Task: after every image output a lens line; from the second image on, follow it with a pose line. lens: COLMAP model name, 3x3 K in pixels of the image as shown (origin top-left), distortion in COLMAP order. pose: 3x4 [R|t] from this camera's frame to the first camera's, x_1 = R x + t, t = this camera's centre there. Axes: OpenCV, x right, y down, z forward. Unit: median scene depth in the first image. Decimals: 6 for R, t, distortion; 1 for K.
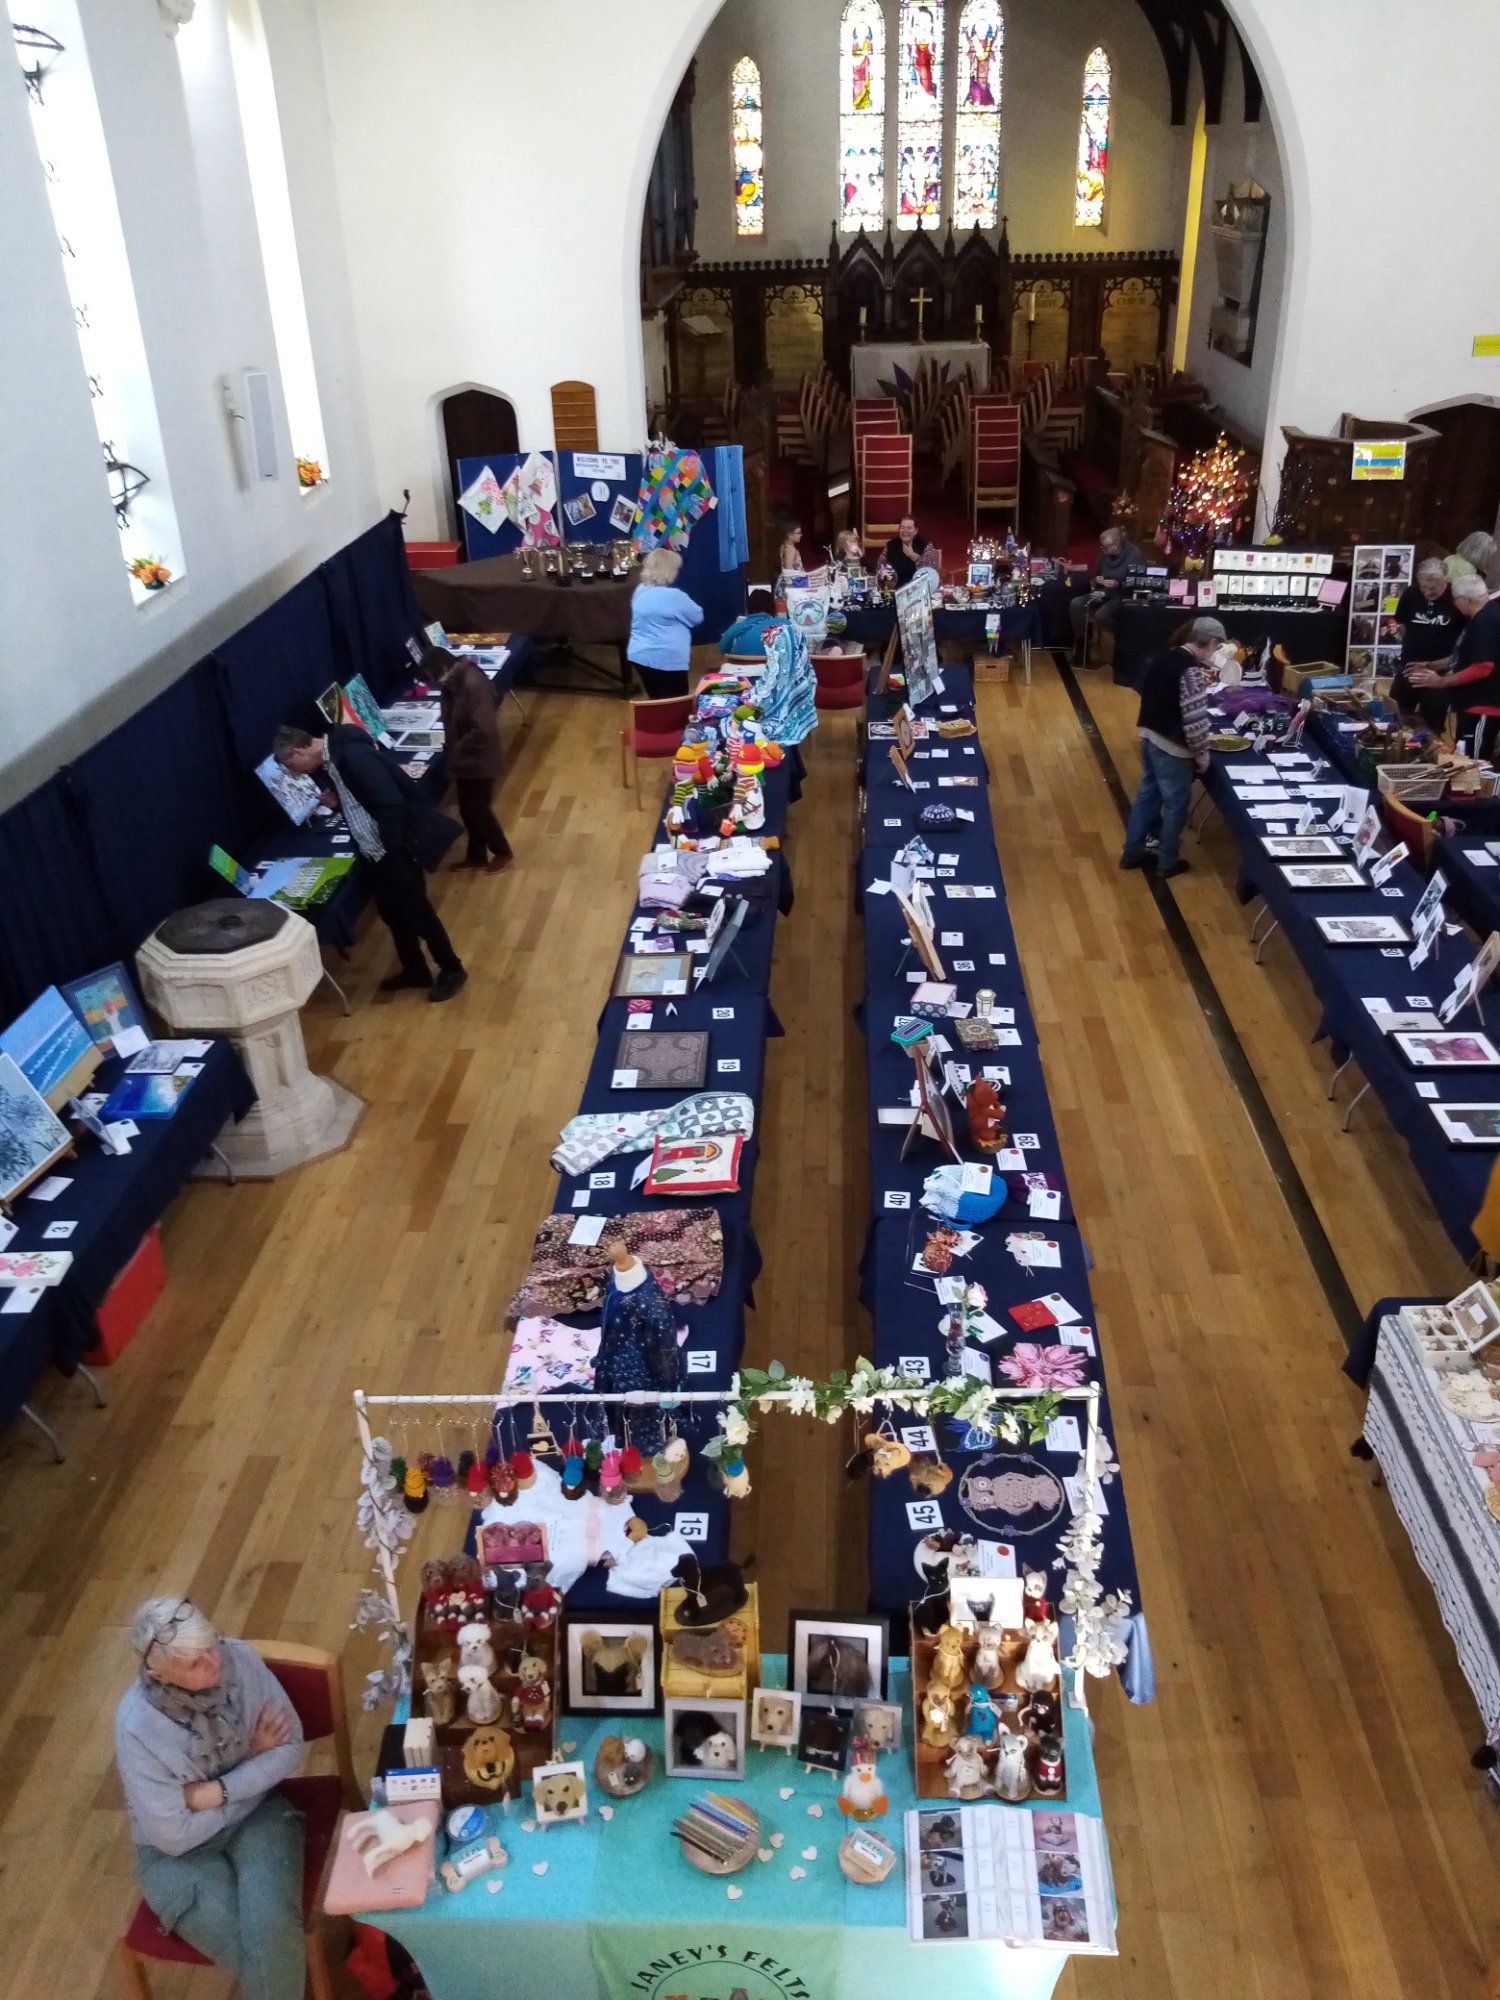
lens RADIAL K [[1522.3, 0, 750.0], [0, 1522.3, 1000.0], [0, 0, 1]] dist [-0.025022, -0.004773]
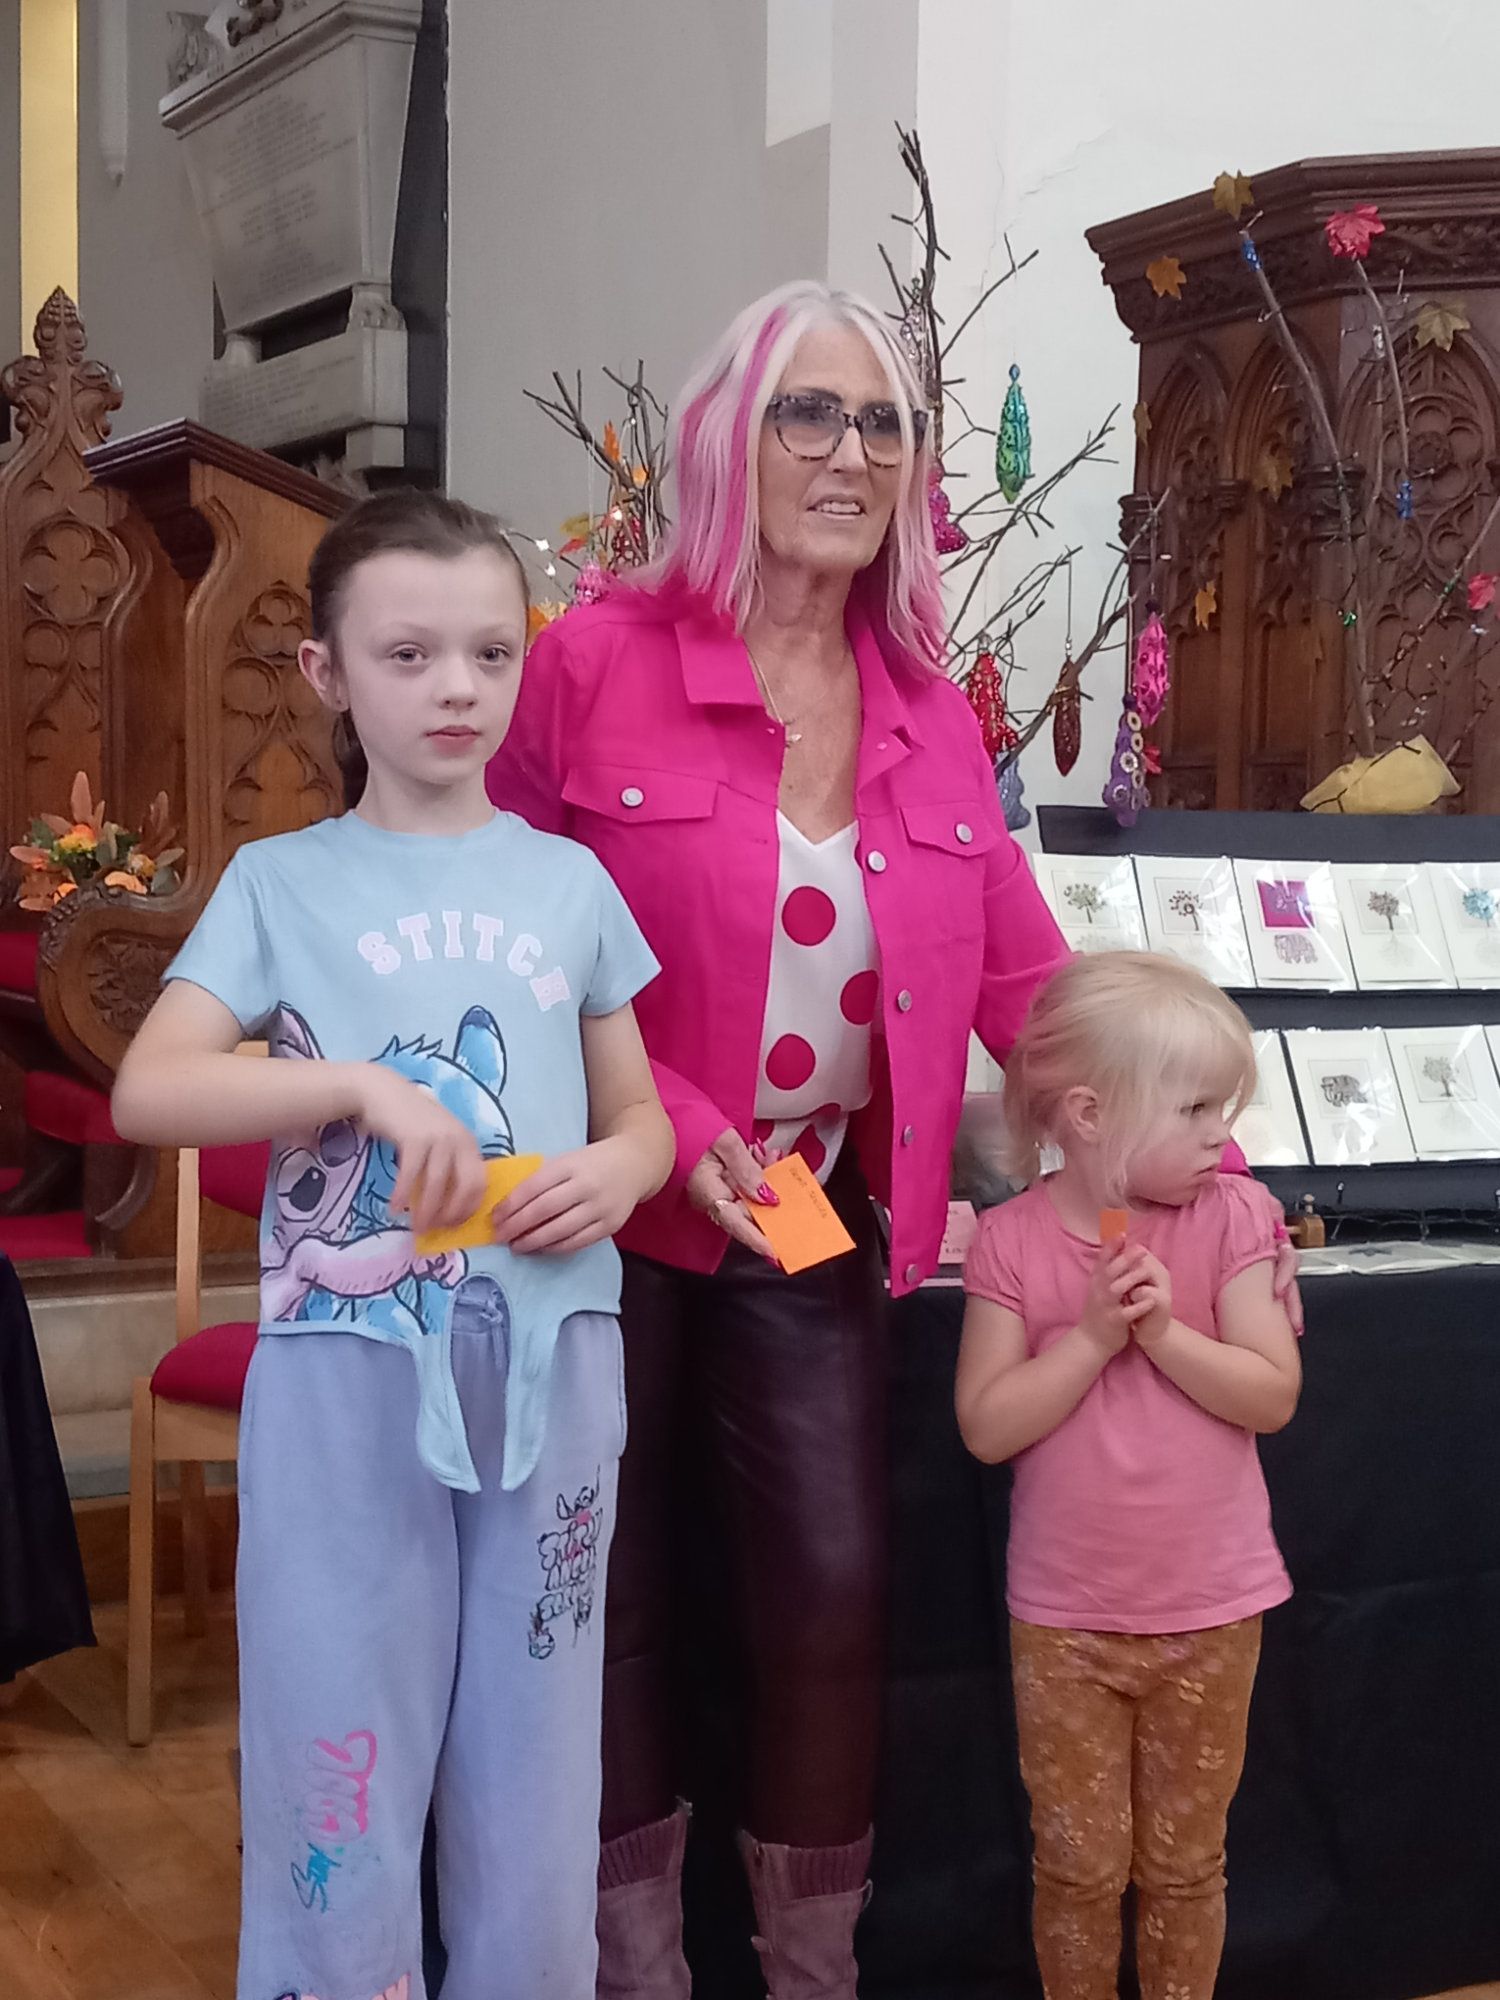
lens RADIAL K [[3133.9, 0, 786.2], [0, 3133.9, 1032.8], [0, 0, 1]] dist [0.289745, -1.075295]
pose [[0.857436, 0.000629, 0.514590, 0.094081], [0.217724, 0.905639, -0.363889, -0.116969], [-0.466262, 0.424050, 0.776390, 0.495387]]
